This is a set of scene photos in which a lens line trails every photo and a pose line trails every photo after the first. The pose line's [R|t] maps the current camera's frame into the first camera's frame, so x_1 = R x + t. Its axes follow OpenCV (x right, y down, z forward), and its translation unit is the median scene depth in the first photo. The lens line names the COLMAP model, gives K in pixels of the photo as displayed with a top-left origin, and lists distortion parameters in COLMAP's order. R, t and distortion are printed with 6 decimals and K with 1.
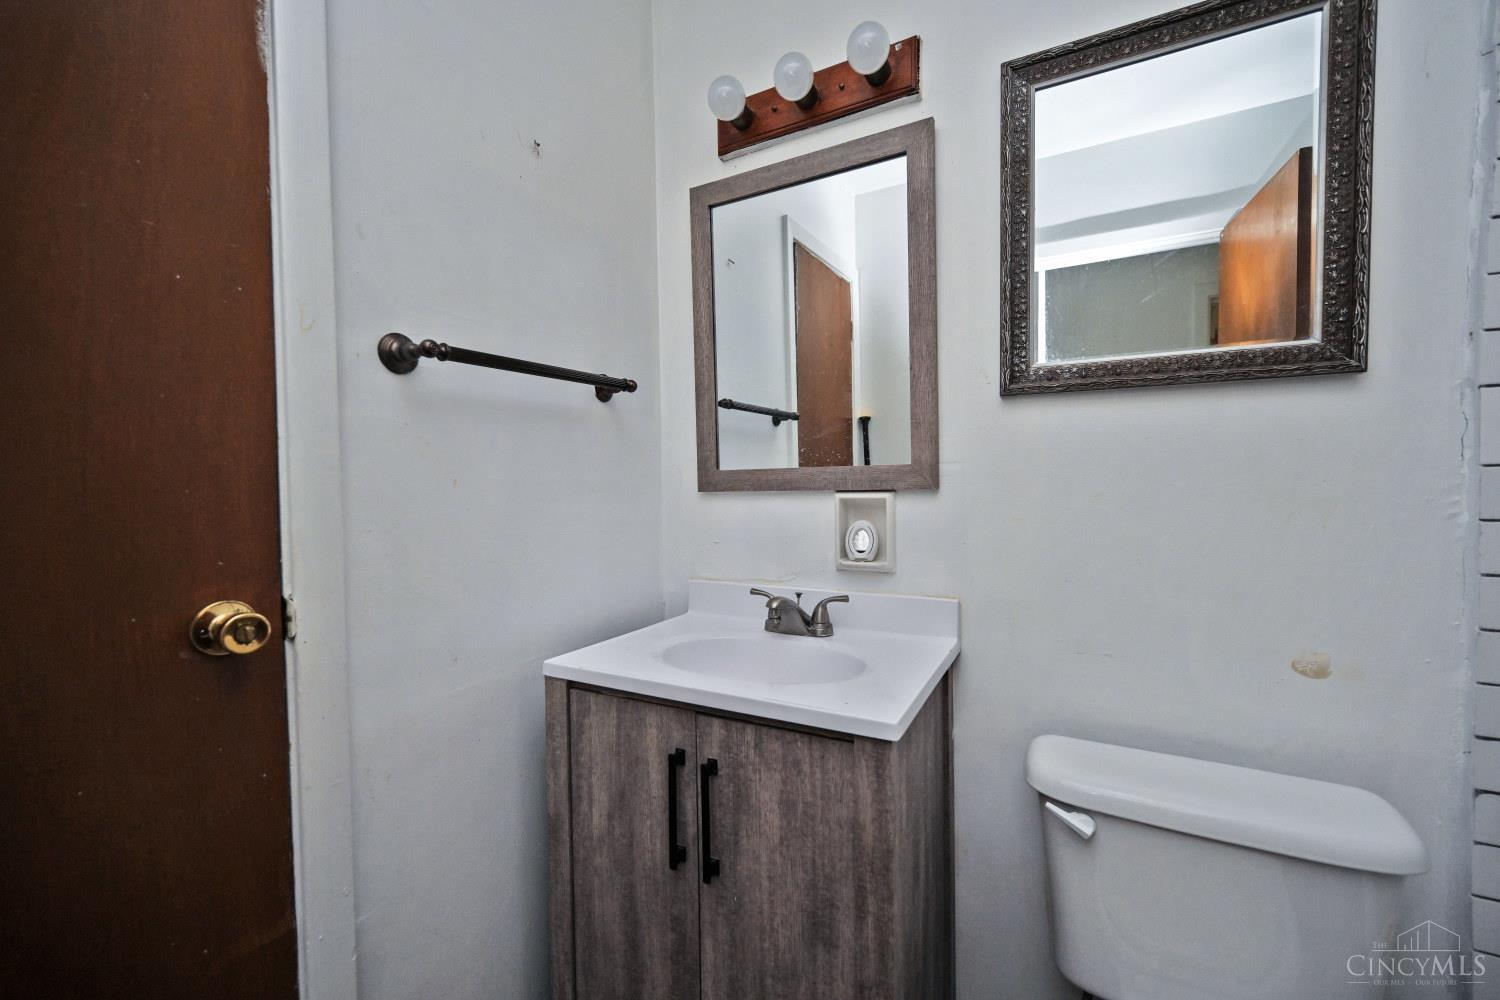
lens RADIAL K [[605.7, 0, 750.0], [0, 605.7, 500.0], [0, 0, 1]] dist [-0.001435, -0.000300]
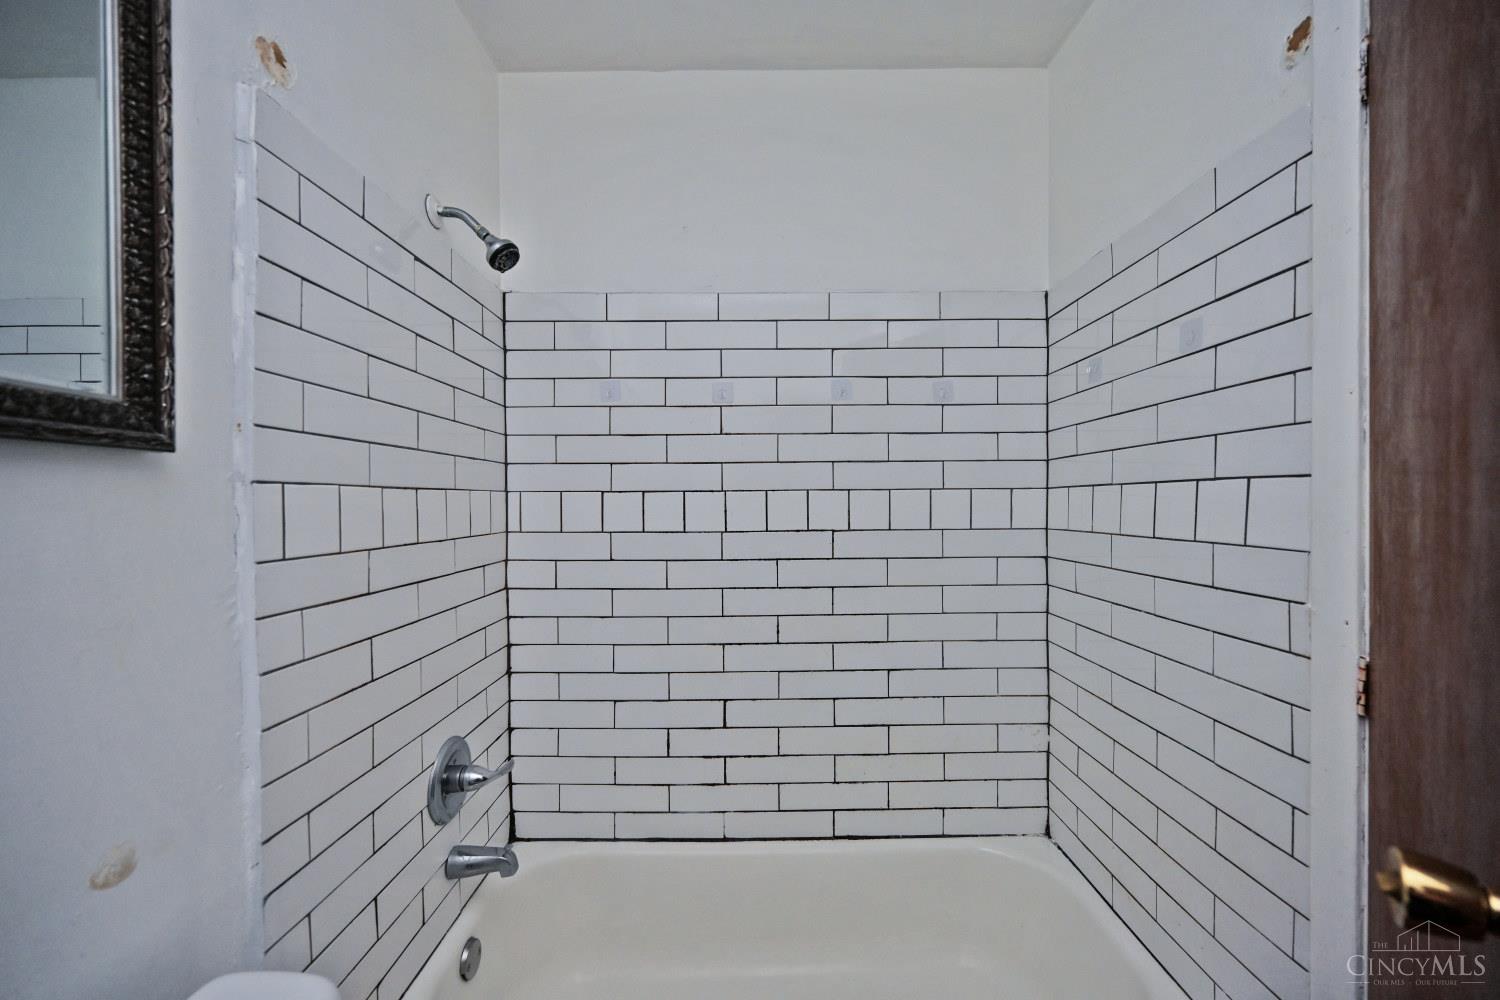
lens RADIAL K [[605.7, 0, 750.0], [0, 605.7, 500.0], [0, 0, 1]] dist [-0.001435, -0.000300]
pose [[-0.493714, 0.008470, 0.869583, -0.028278], [0.032296, 0.999441, 0.008602, -0.131706], [-0.869025, 0.032331, -0.493711, 0.731692]]
